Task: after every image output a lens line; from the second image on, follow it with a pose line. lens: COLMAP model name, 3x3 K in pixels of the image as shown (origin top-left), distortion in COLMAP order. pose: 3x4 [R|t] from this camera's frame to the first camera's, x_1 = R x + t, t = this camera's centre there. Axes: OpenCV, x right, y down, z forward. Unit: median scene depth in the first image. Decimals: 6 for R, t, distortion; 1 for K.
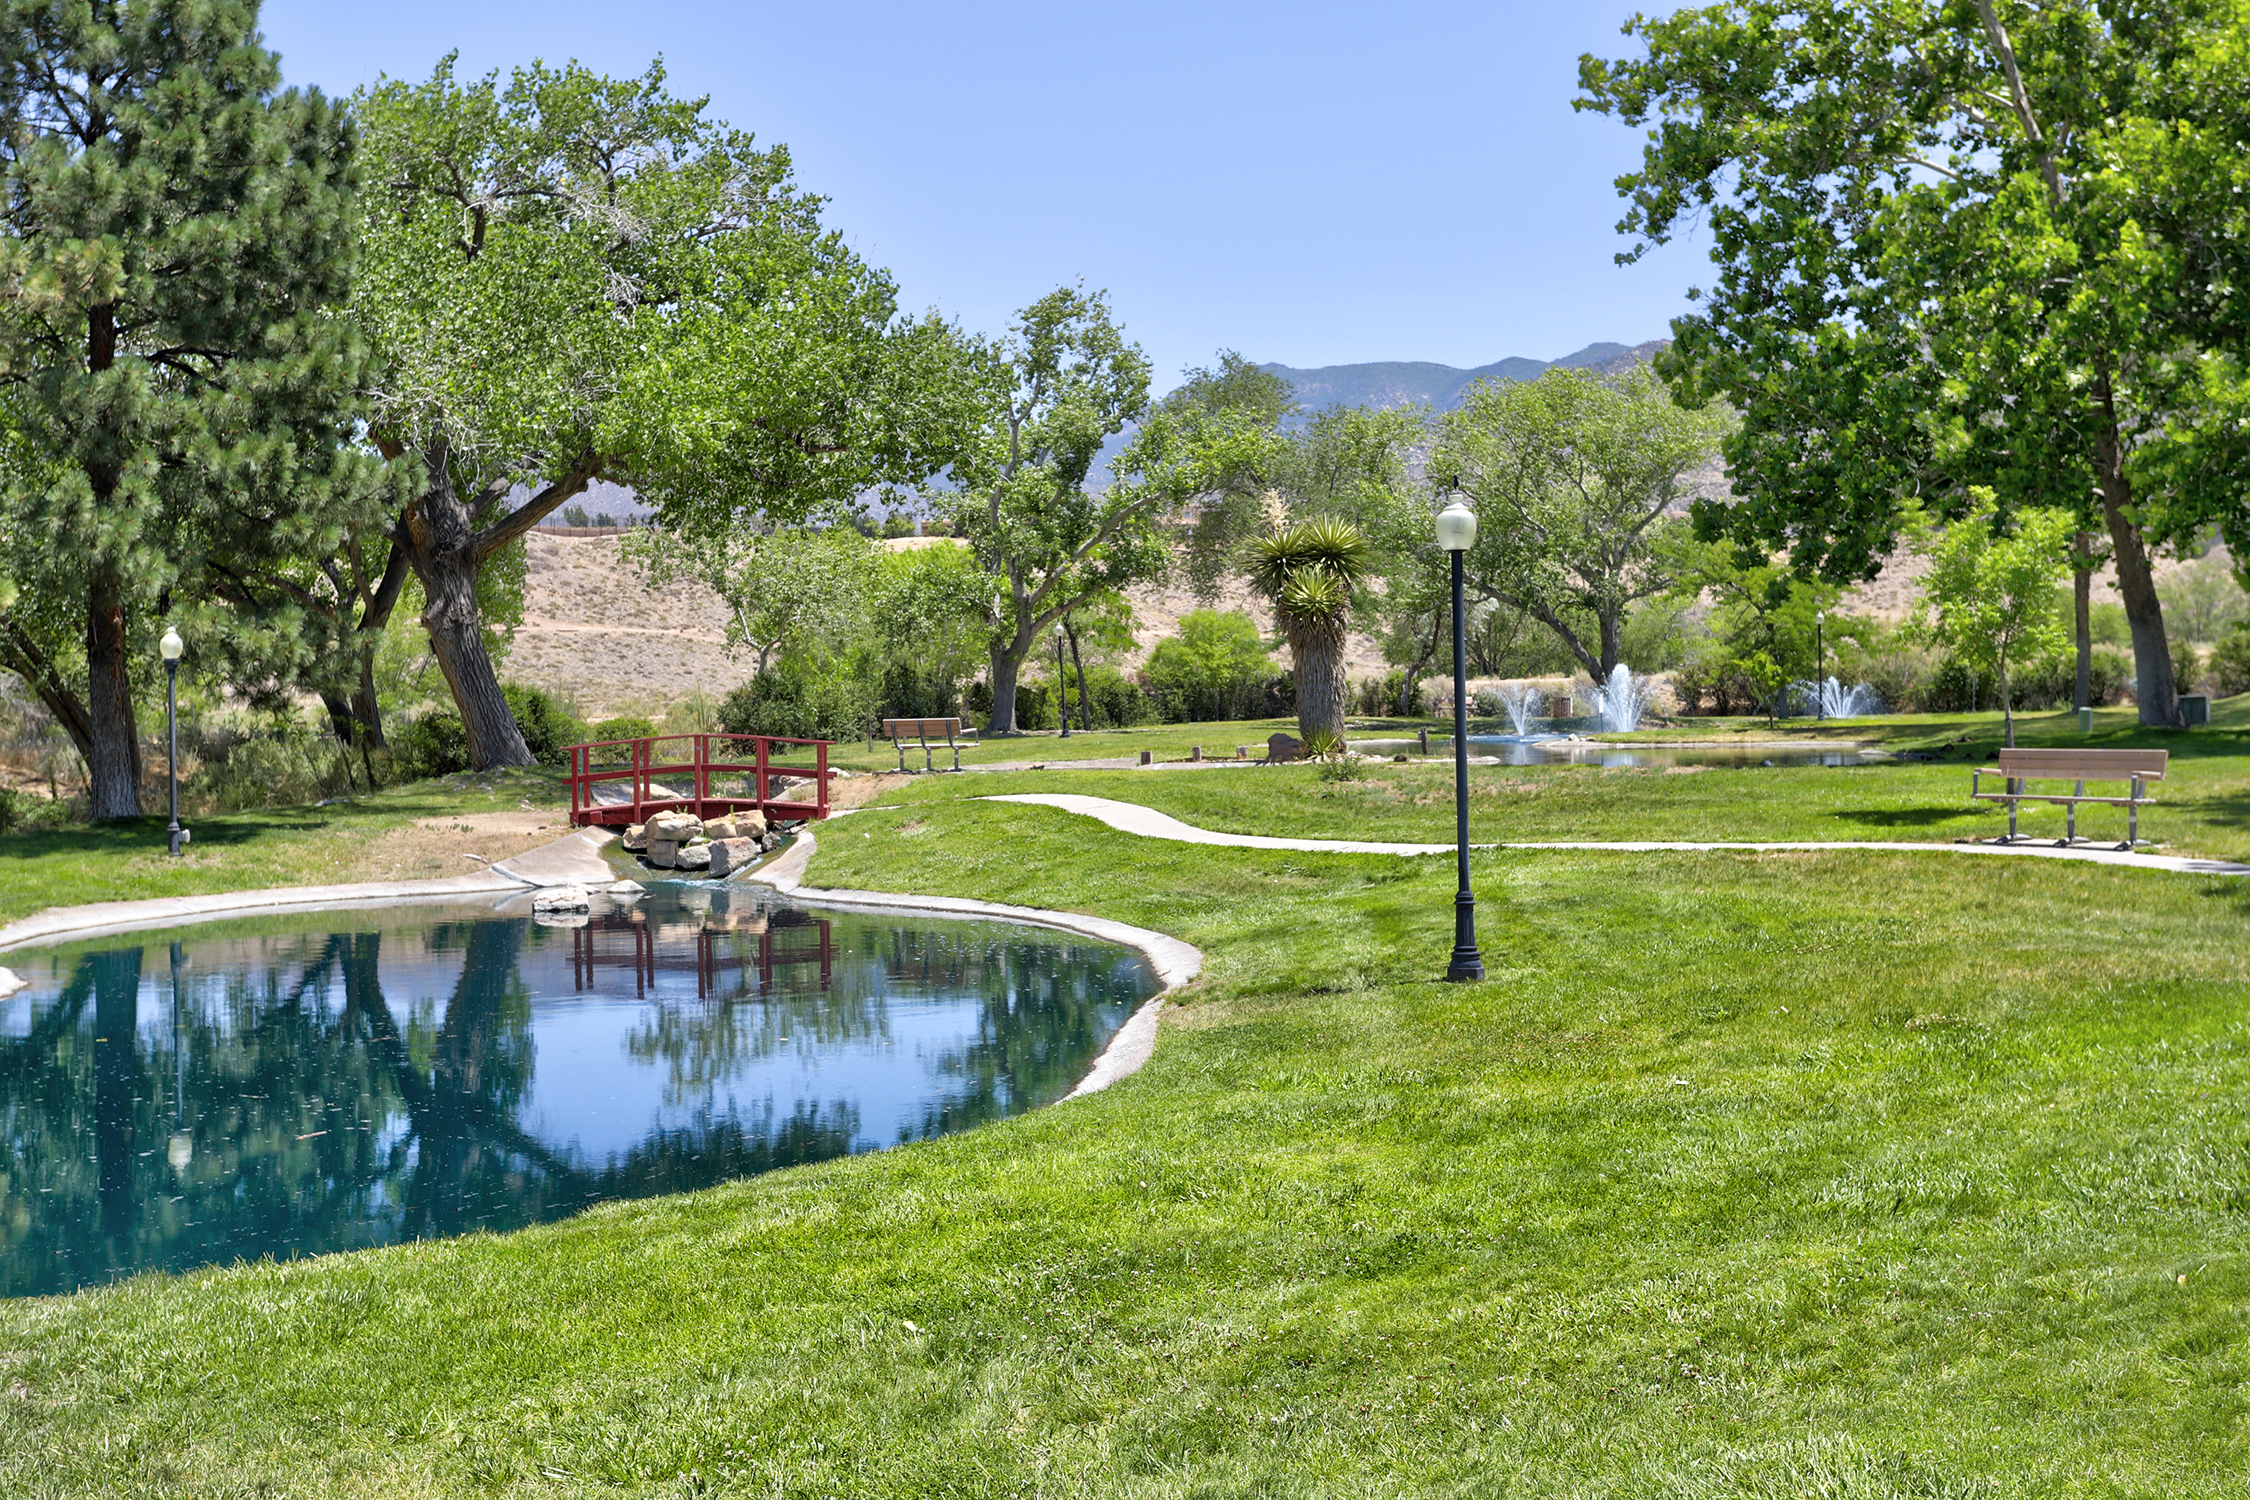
lens RADIAL K [[2572.1, 0, 1118.1], [0, 2572.1, 742.0], [0, 0, 1]] dist [0.005157, 0.000000]
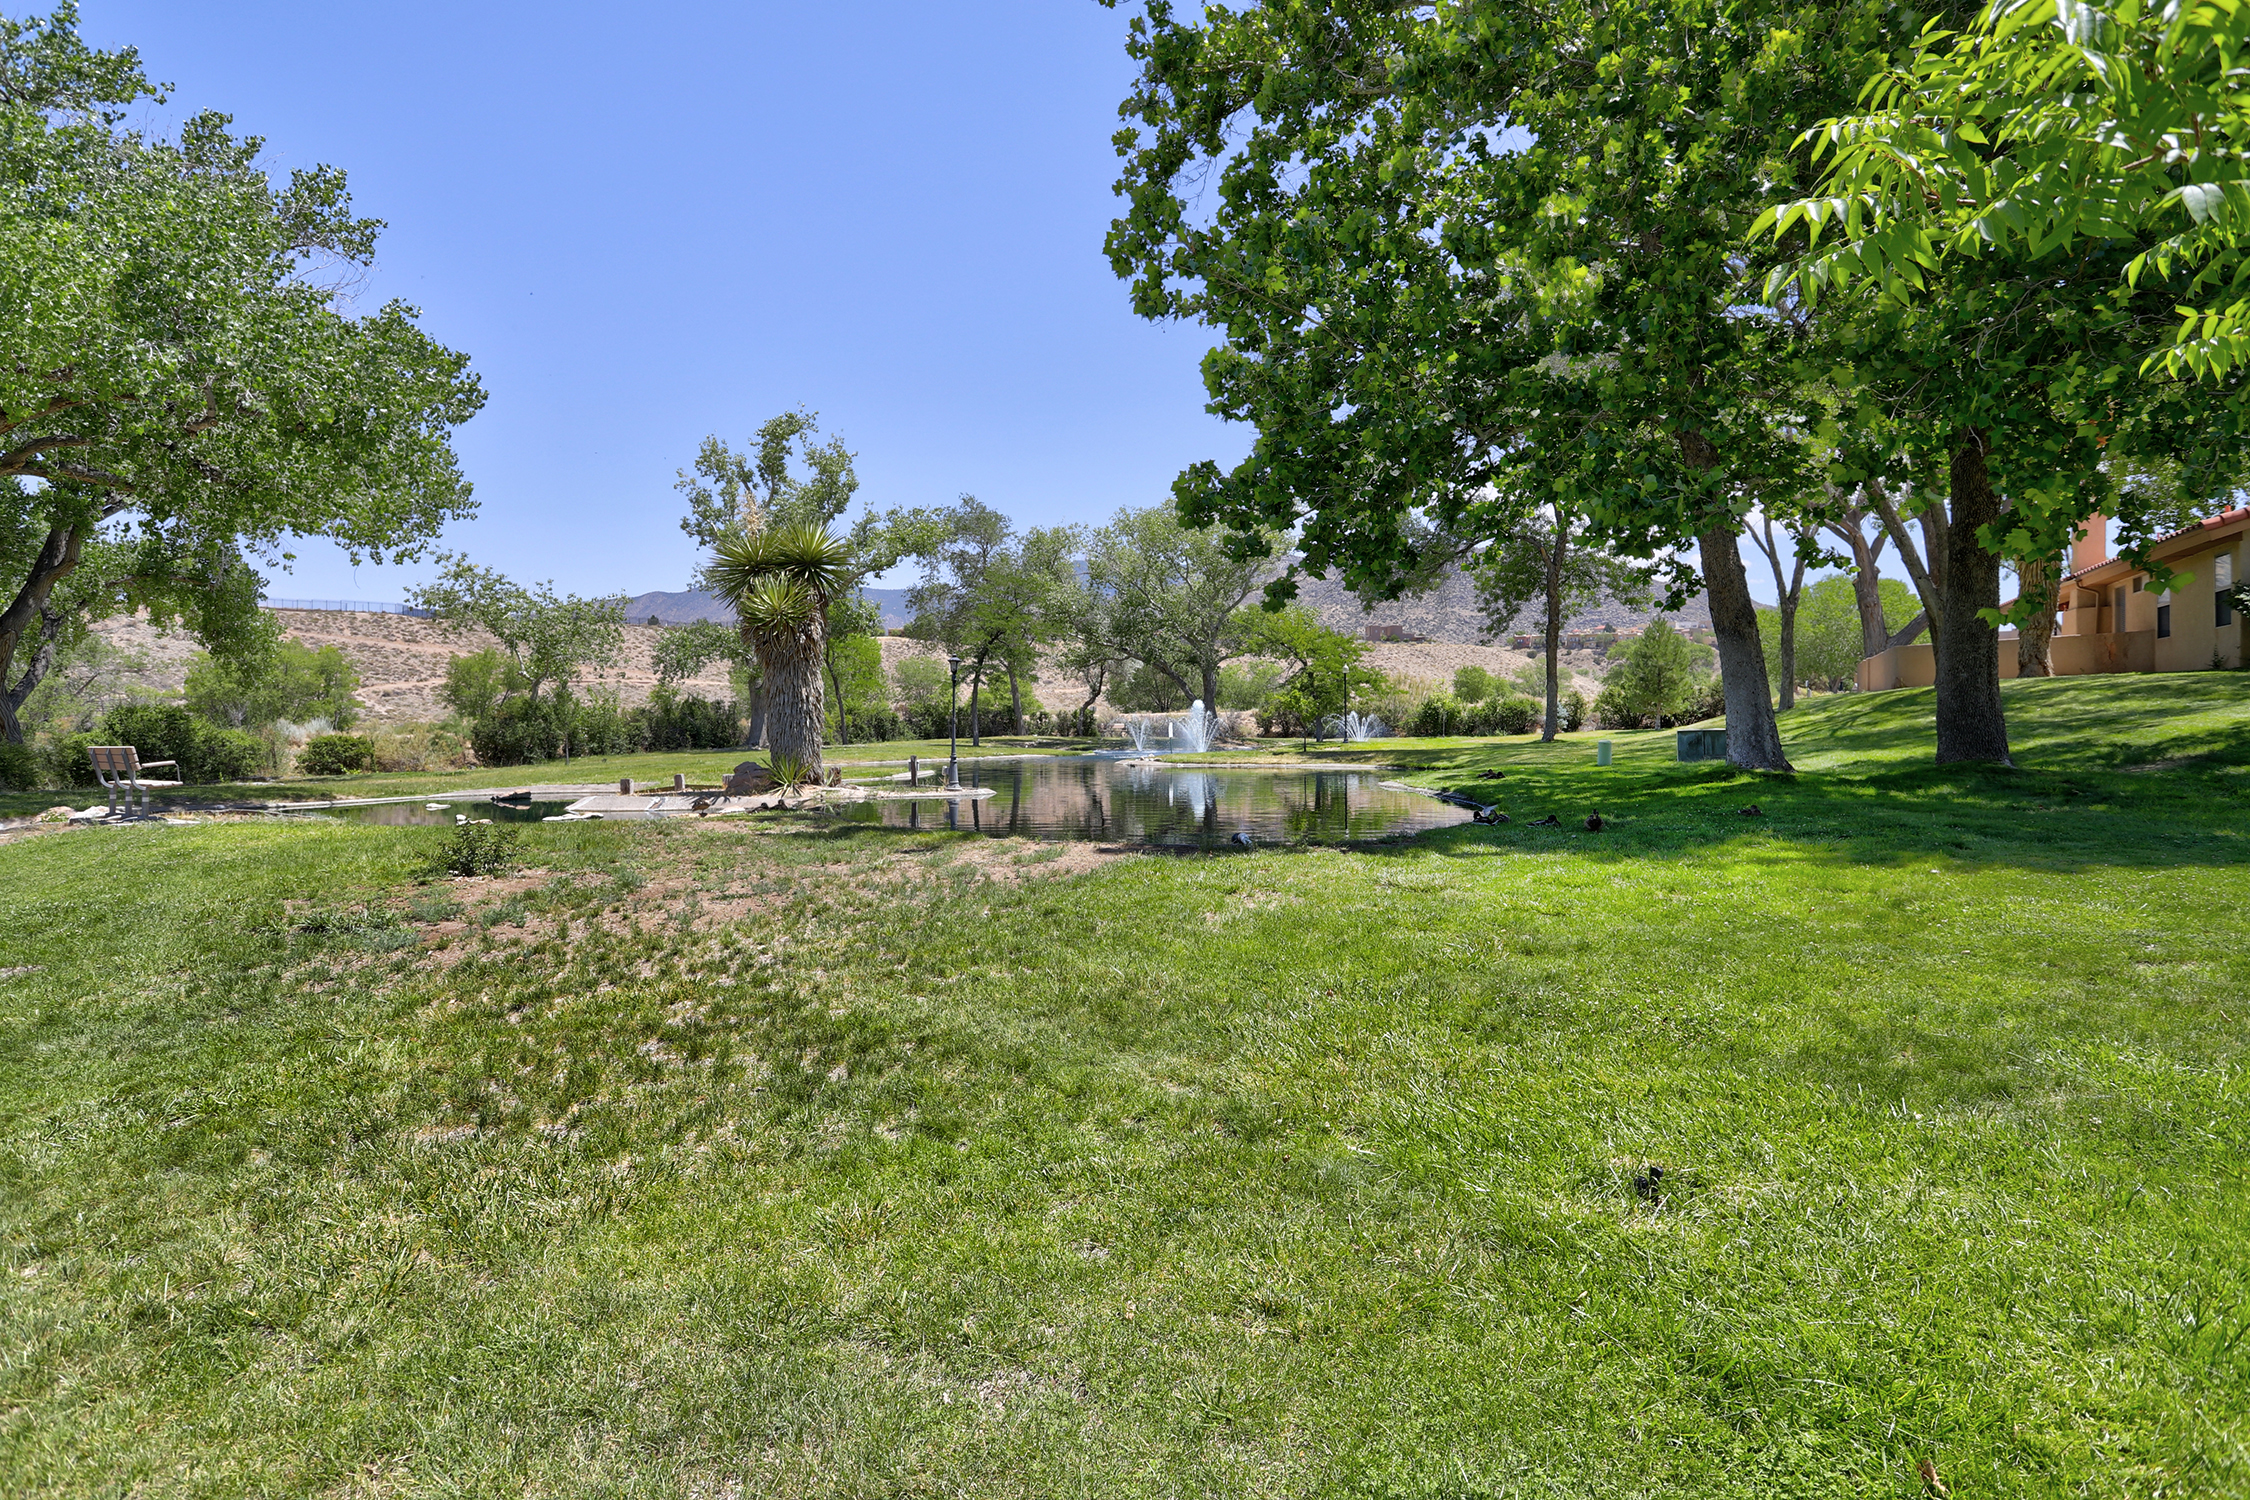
lens RADIAL K [[1223.2, 0, 1137.2], [0, 1223.2, 736.2], [0, 0, 1]] dist [-0.007511, -0.000886]
pose [[0.995466, 0.008698, 0.094721, 0.152876], [-0.008079, 0.999943, -0.006924, -0.010074], [-0.094776, 0.006127, 0.995480, 0.547654]]
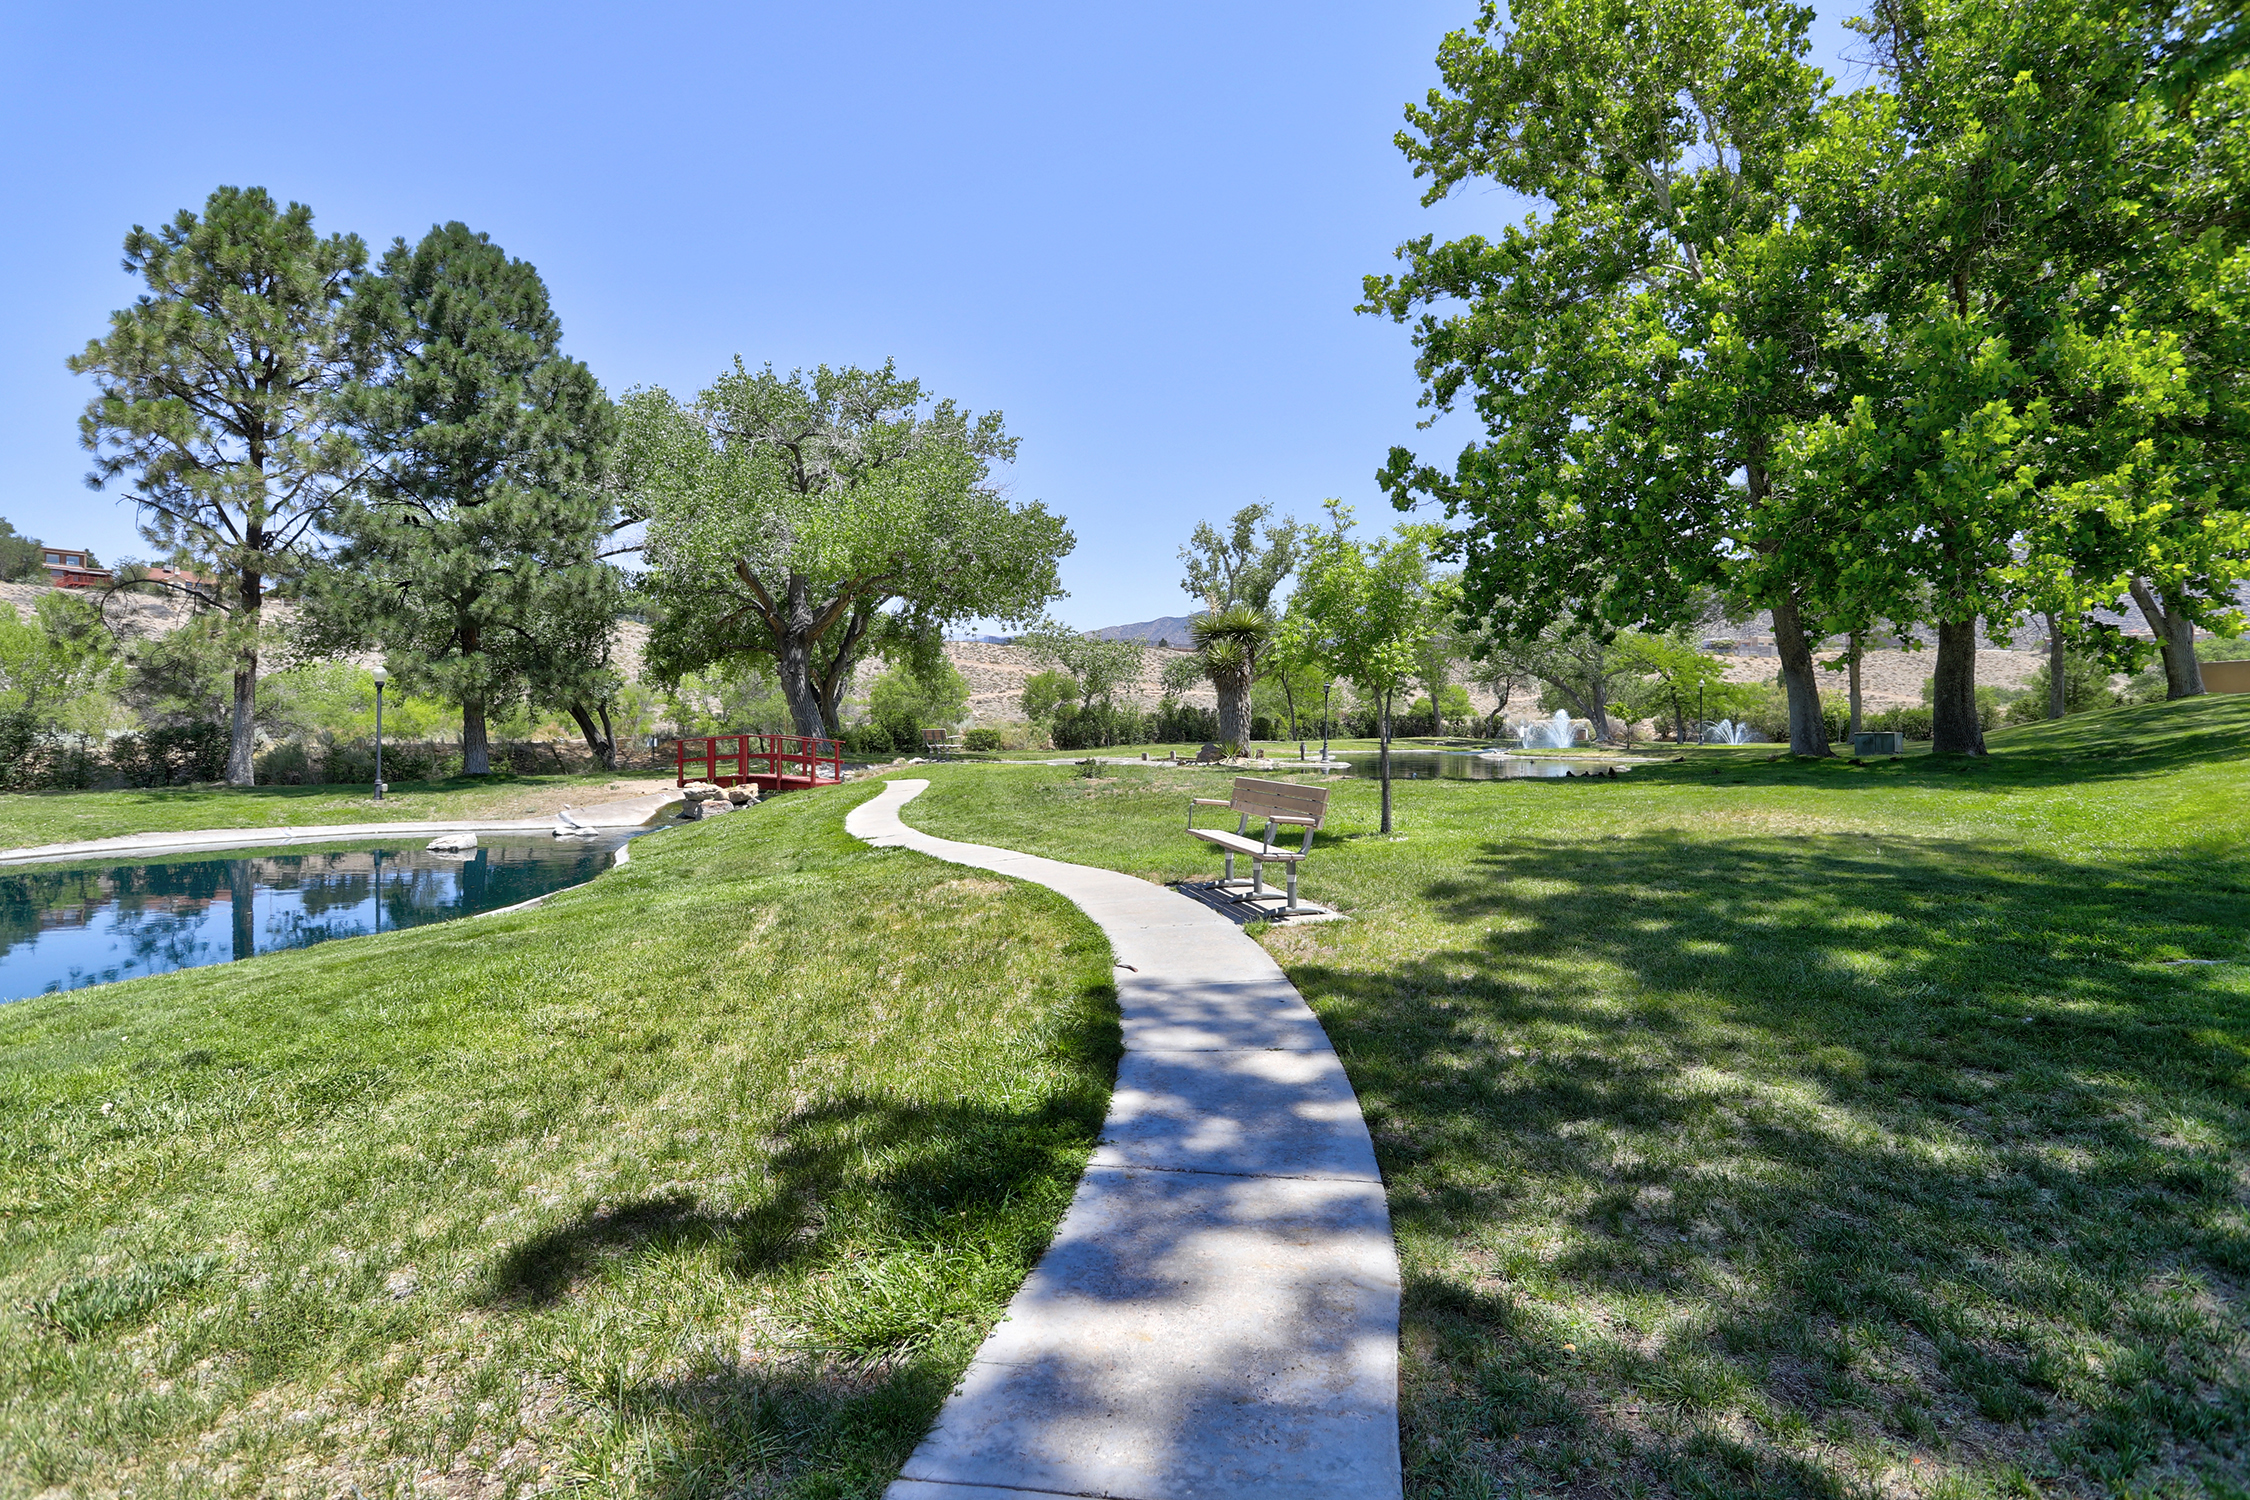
lens RADIAL K [[1096.5, 0, 1113.5], [0, 1096.5, 736.6], [0, 0, 1]] dist [0.001665, 0.000966]
pose [[0.946745, 0.021983, -0.321234, 0.218482], [-0.024110, 0.999706, -0.002647, -0.004321], [0.321081, 0.010251, 0.946996, 0.330240]]
